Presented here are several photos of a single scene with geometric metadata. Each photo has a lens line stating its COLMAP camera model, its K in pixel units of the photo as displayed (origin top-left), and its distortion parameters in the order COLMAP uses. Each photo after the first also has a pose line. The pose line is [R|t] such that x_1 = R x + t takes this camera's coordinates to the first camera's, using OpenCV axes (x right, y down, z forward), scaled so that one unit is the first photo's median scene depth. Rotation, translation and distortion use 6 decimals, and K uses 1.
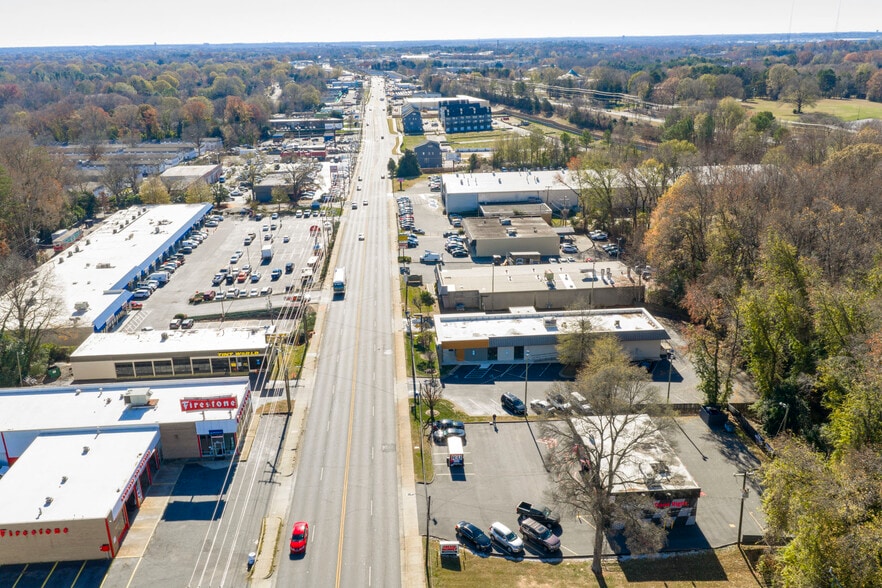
lens RADIAL K [[721.4, 0, 440.3], [0, 721.4, 299.9], [0, 0, 1]] dist [0.026617, -0.052234]
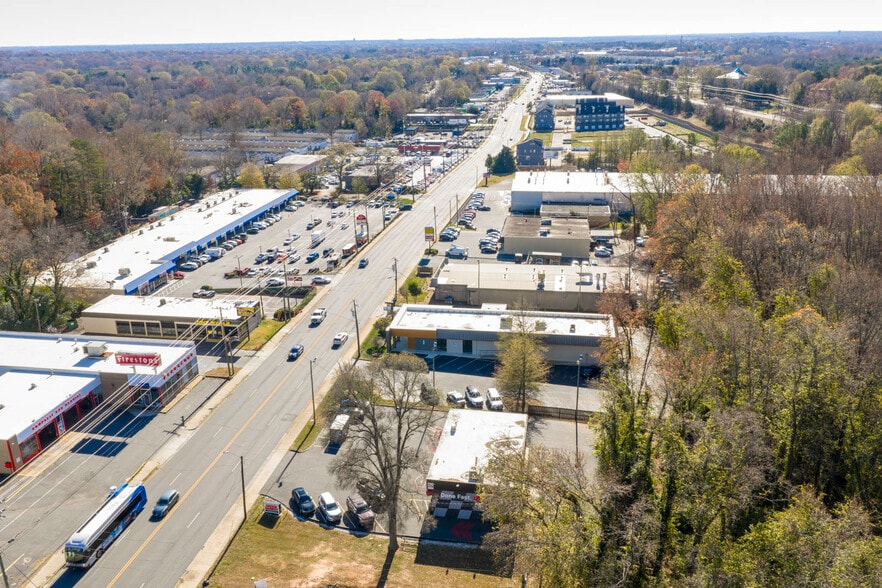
lens RADIAL K [[721.4, 0, 440.3], [0, 721.4, 299.9], [0, 0, 1]] dist [0.026617, -0.052234]
pose [[0.970279, 0.082434, -0.227514, 0.193943], [-0.081224, 0.996588, 0.014693, -0.003247], [0.227949, 0.004223, 0.973664, -0.004937]]
